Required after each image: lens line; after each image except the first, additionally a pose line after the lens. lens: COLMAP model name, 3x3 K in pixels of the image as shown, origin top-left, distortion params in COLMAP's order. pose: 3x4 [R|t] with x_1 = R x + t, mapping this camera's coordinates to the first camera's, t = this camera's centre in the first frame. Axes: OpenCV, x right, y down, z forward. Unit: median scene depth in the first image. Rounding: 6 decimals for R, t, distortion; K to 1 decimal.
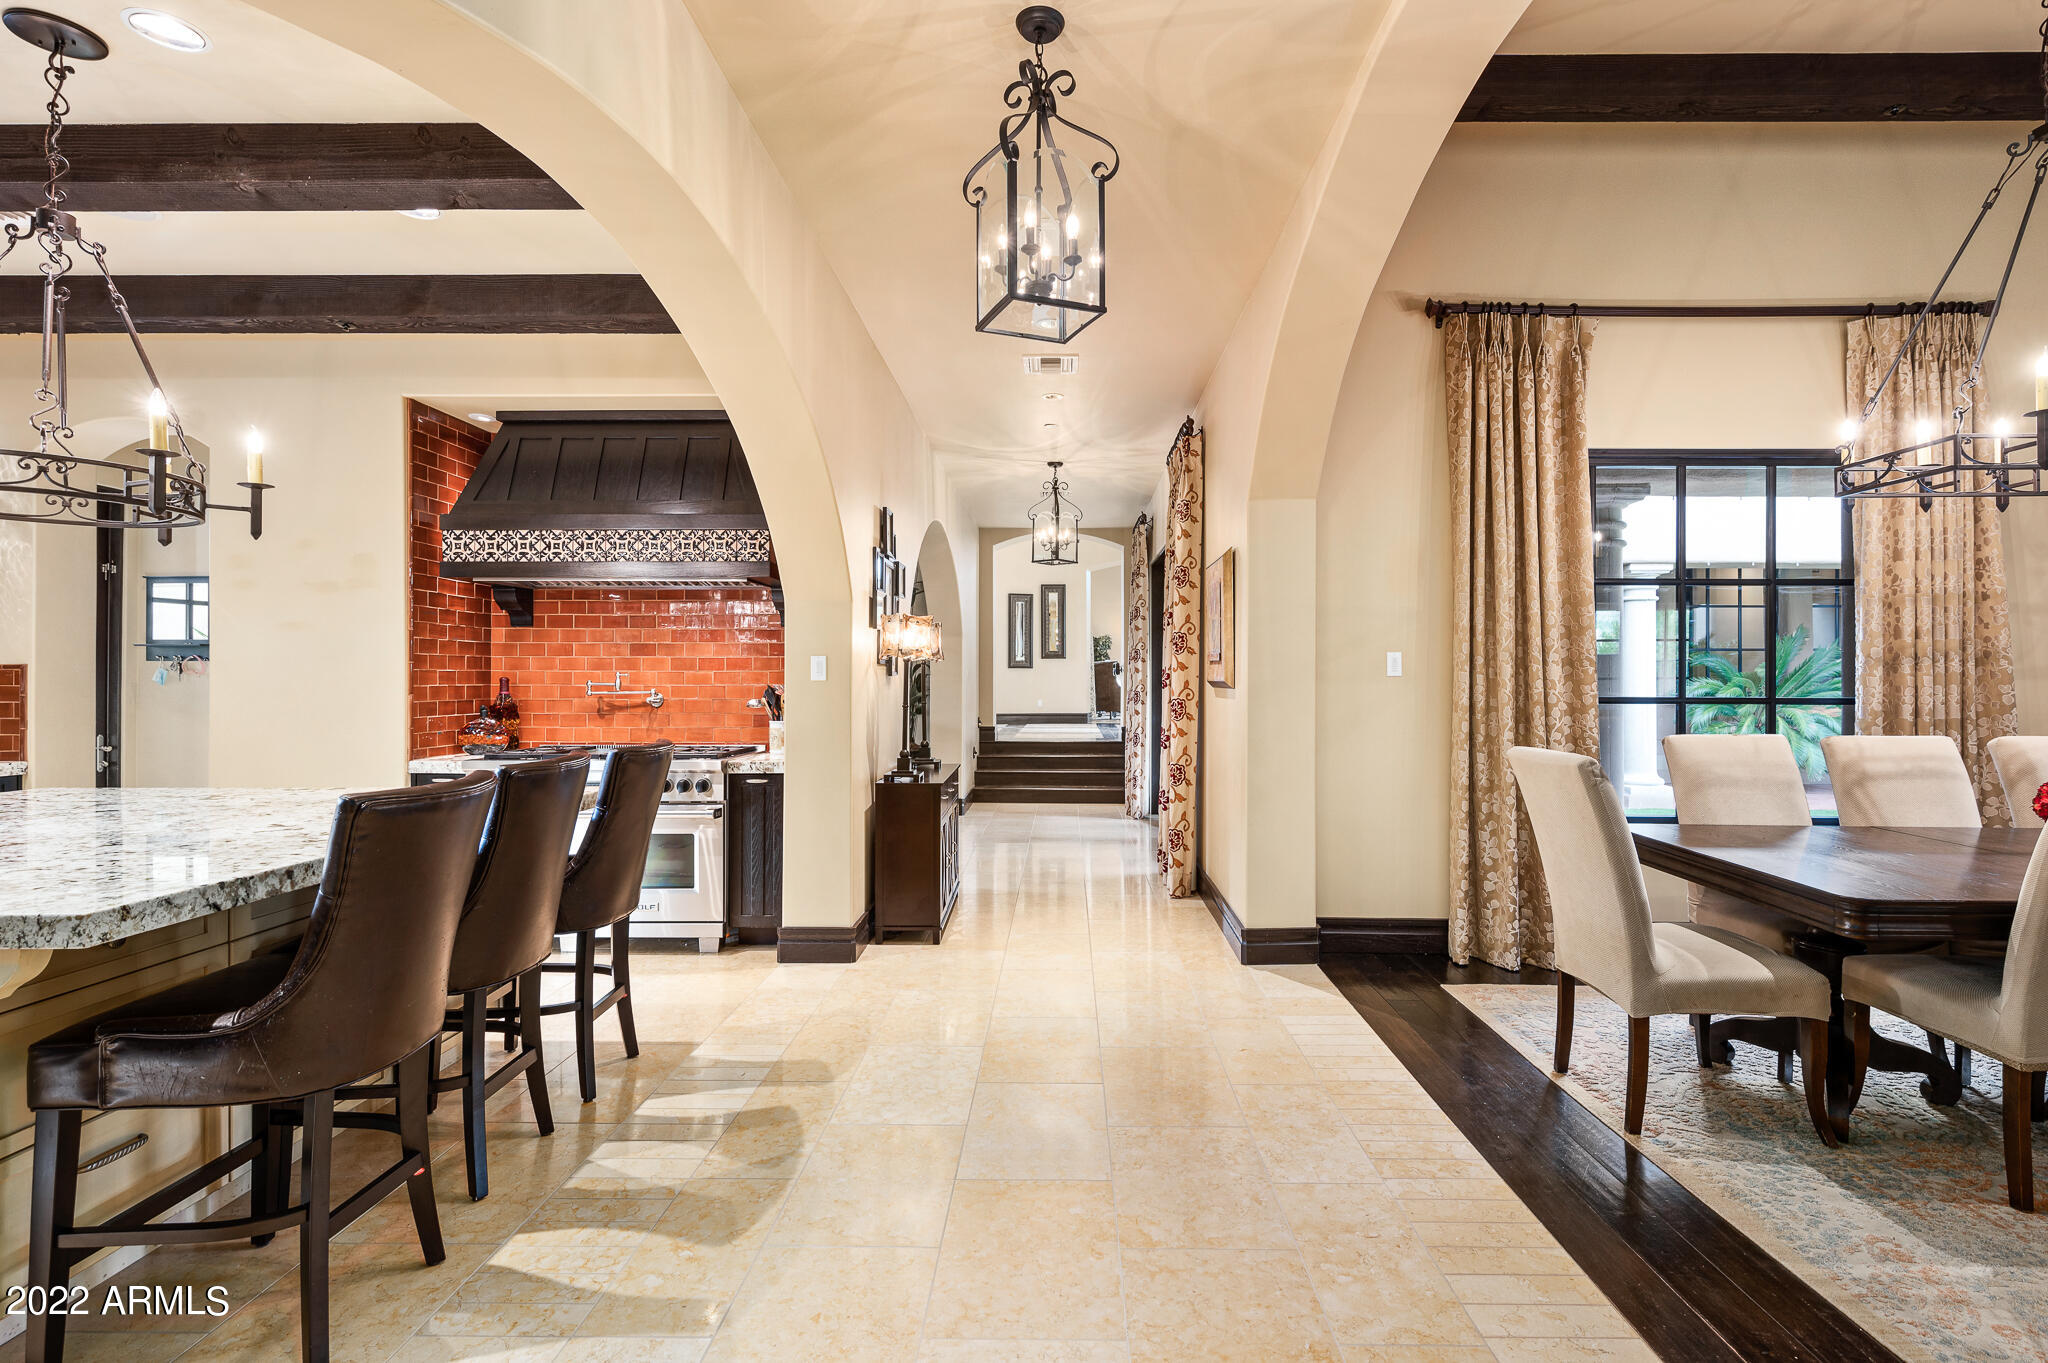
lens RADIAL K [[993.8, 0, 1061.4], [0, 993.8, 693.9], [0, 0, 1]] dist [0.006402, 0.000060]
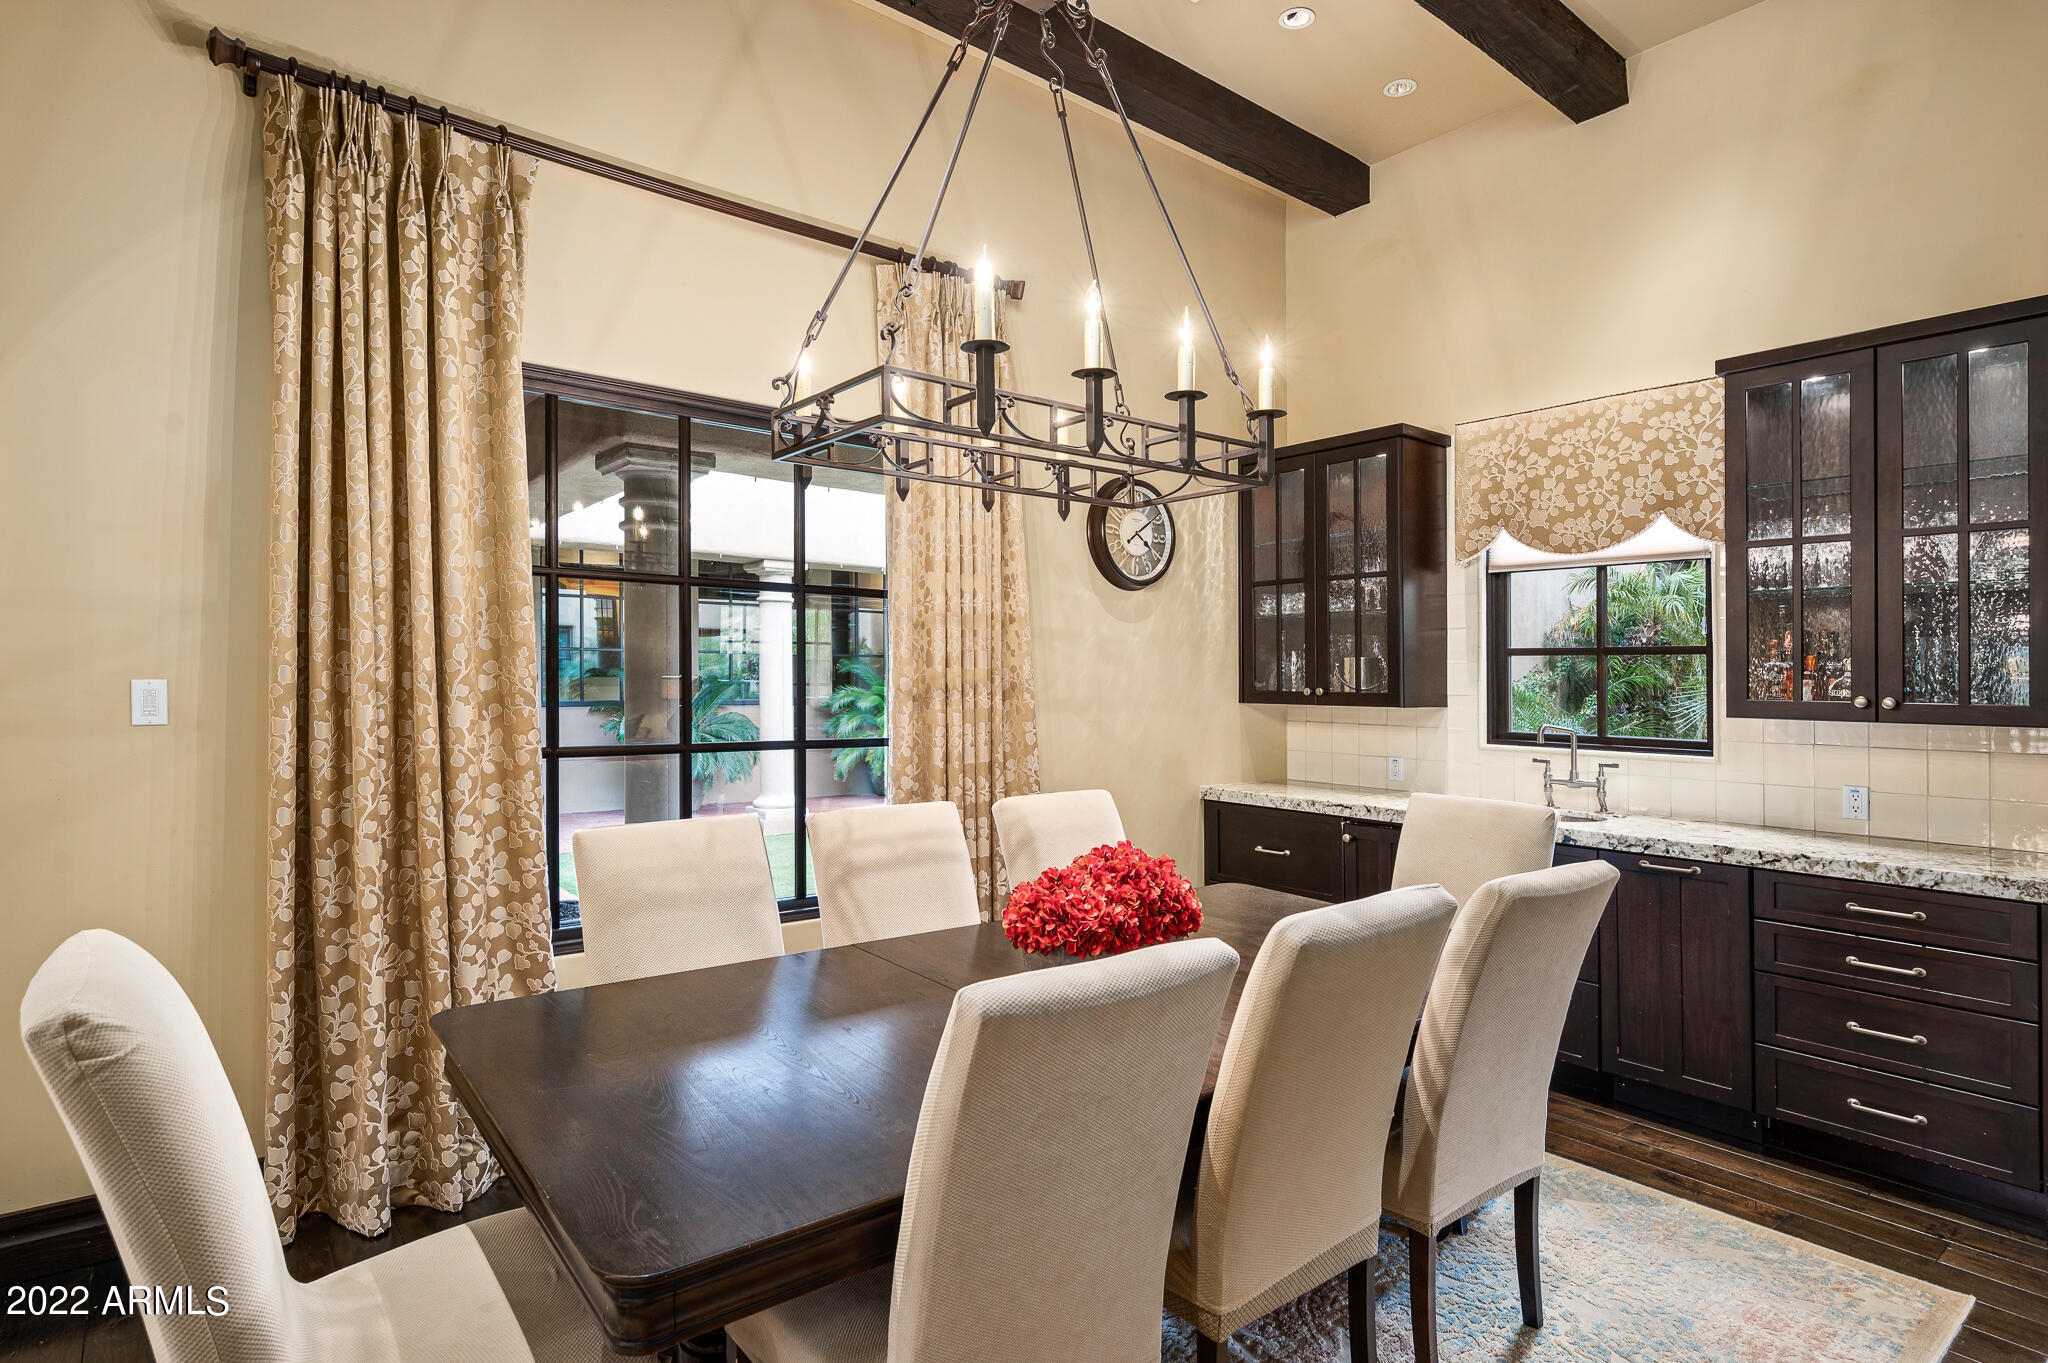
lens RADIAL K [[1044.7, 0, 1024.0], [0, 1044.7, 681.5], [0, 0, 1]] dist [0.000346, -0.000048]
pose [[0.778157, 0.001876, 0.628067, 0.361821], [0.001496, 0.999987, -0.004840, -0.038904], [-0.628068, 0.004706, 0.778144, 0.287428]]
